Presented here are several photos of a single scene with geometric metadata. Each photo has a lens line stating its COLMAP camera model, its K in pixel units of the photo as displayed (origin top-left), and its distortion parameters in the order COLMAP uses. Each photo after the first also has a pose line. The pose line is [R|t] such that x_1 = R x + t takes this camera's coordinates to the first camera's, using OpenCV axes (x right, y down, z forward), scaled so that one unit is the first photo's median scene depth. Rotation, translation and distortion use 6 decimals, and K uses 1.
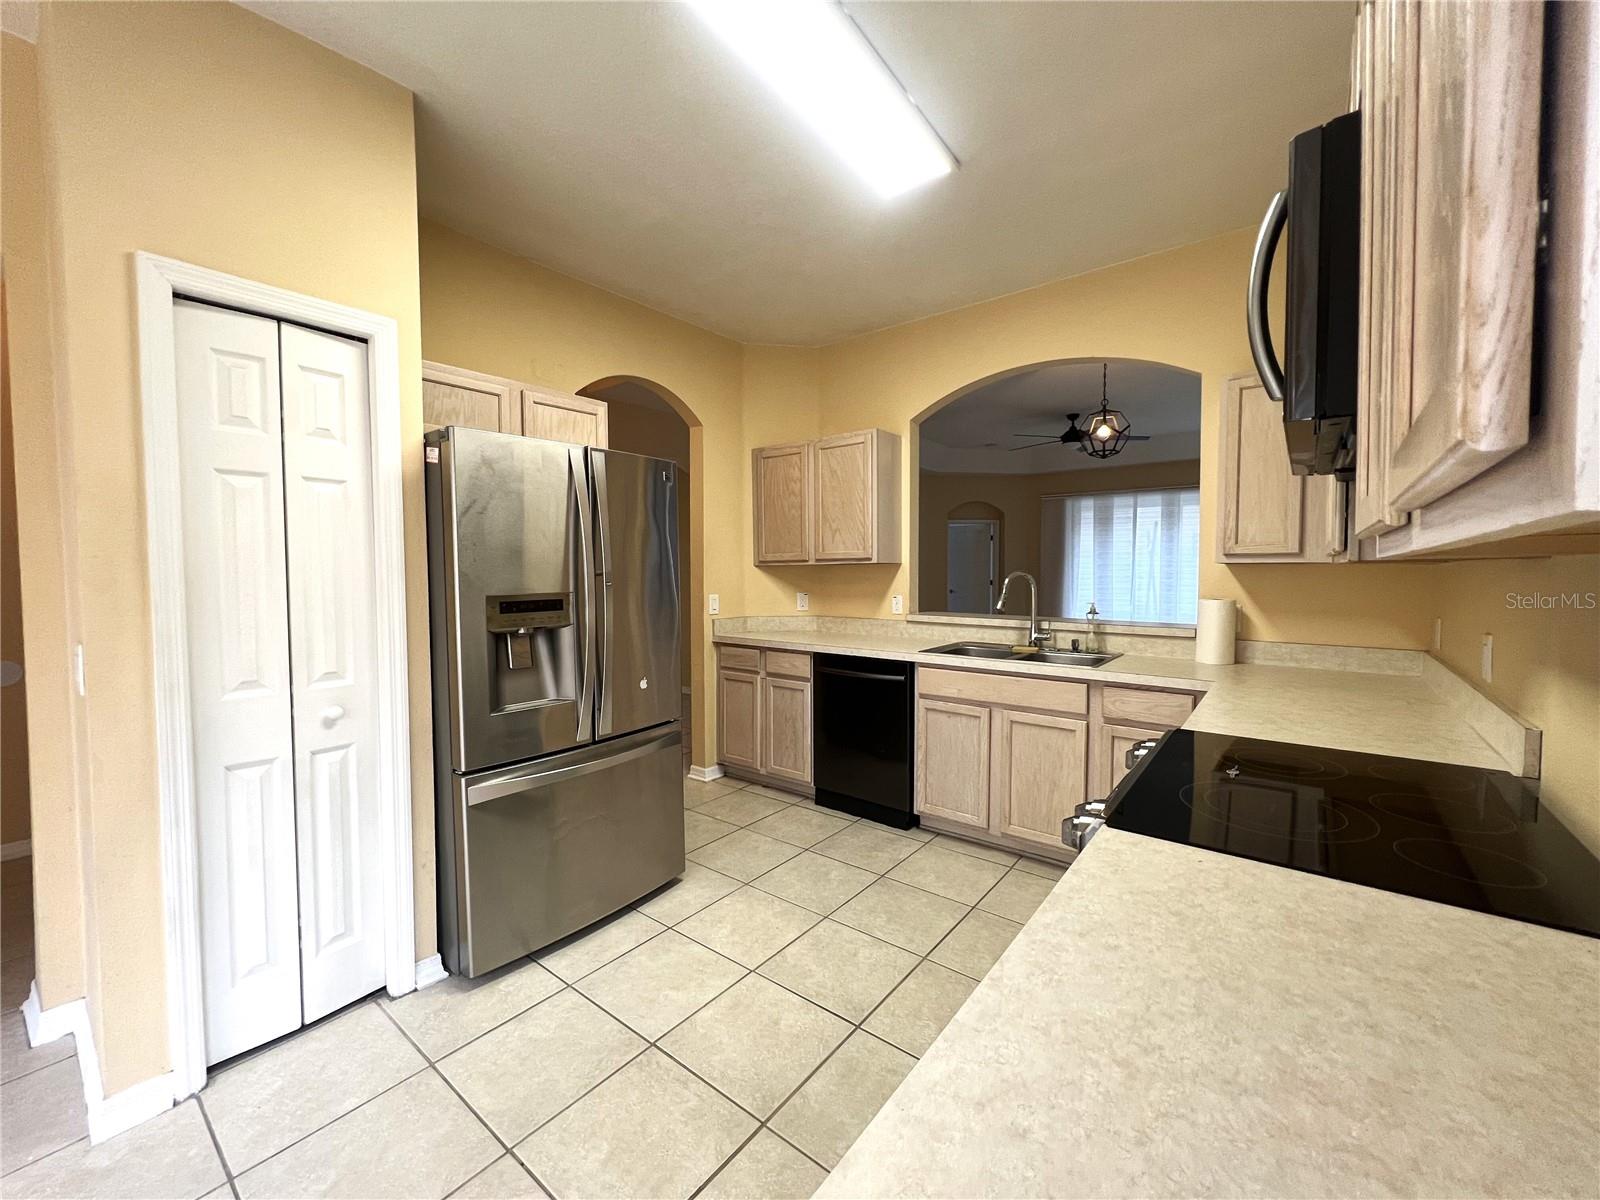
lens RADIAL K [[638.9, 0, 809.1], [0, 638.9, 593.3], [0, 0, 1]] dist [0.000203, -0.000327]
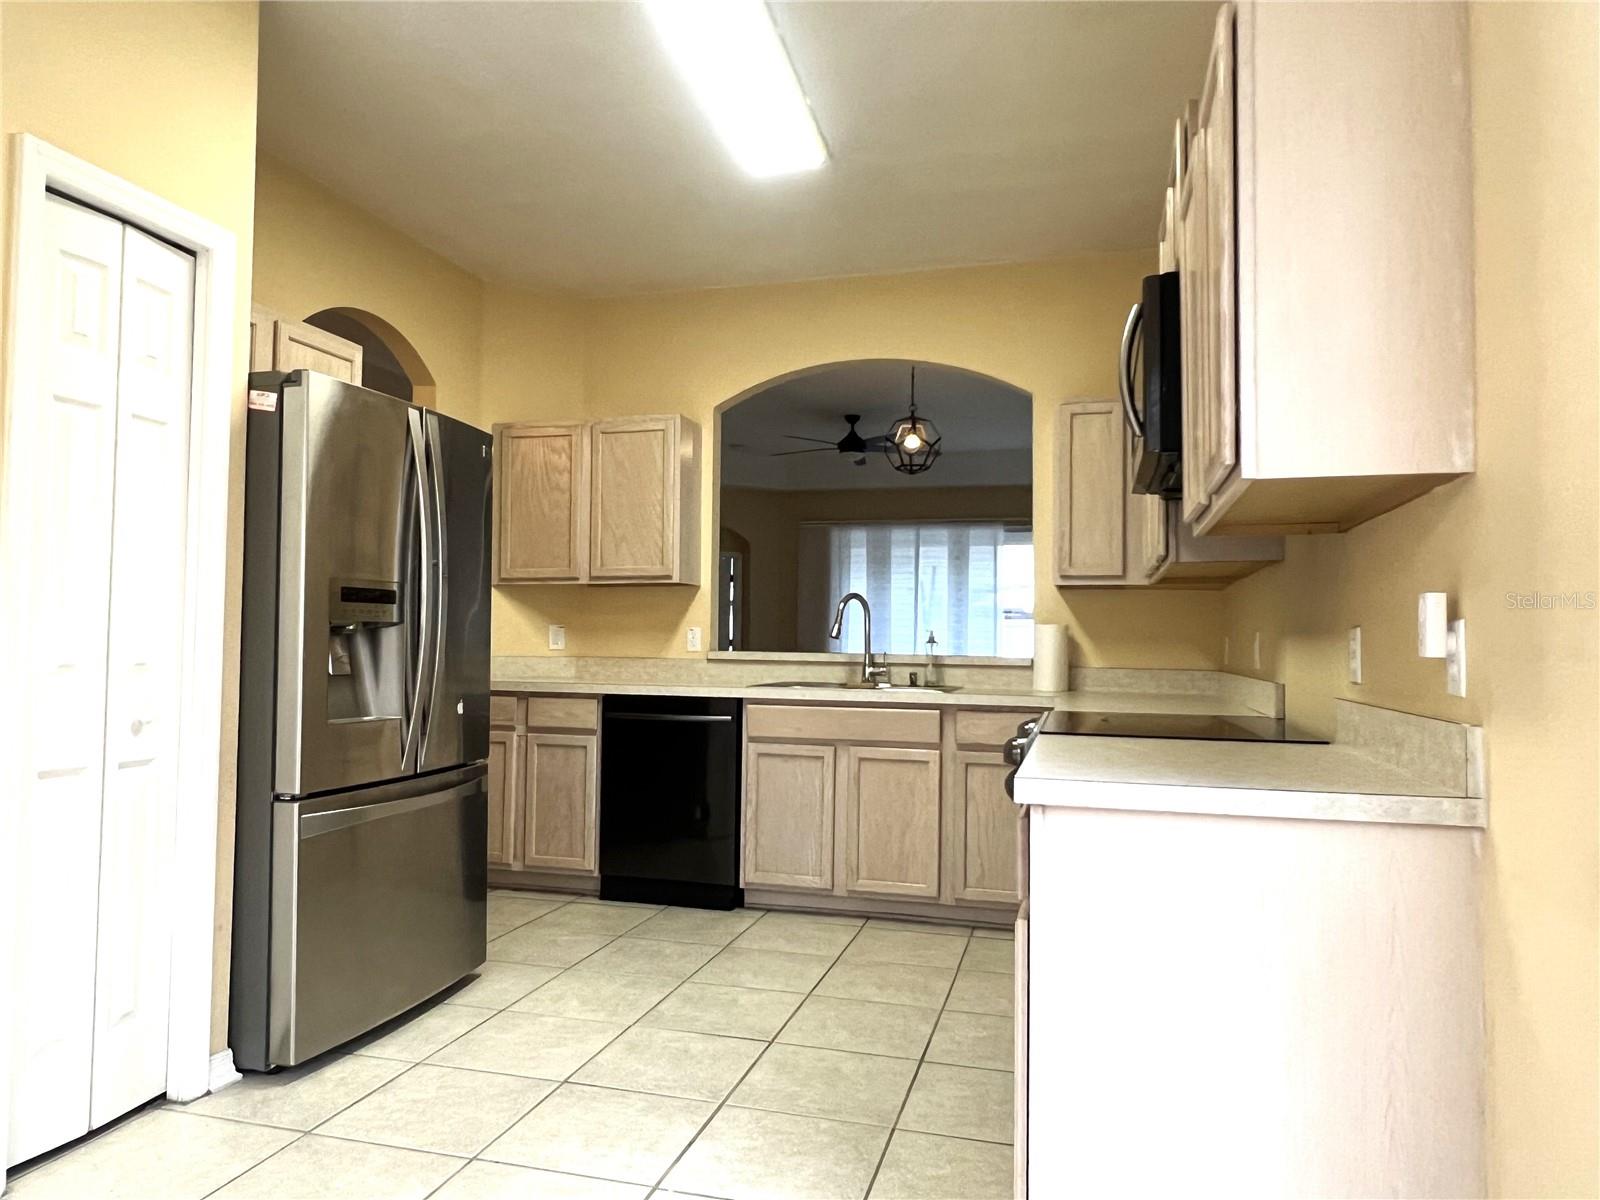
lens RADIAL K [[1075.9, 0, 812.1], [0, 1075.9, 601.8], [0, 0, 1]] dist [0.007944, -0.015563]
pose [[0.917135, 0.029405, 0.397490, -0.336273], [0.000996, 0.997103, -0.076062, 0.096297], [-0.398575, 0.070155, 0.914449, -0.341724]]
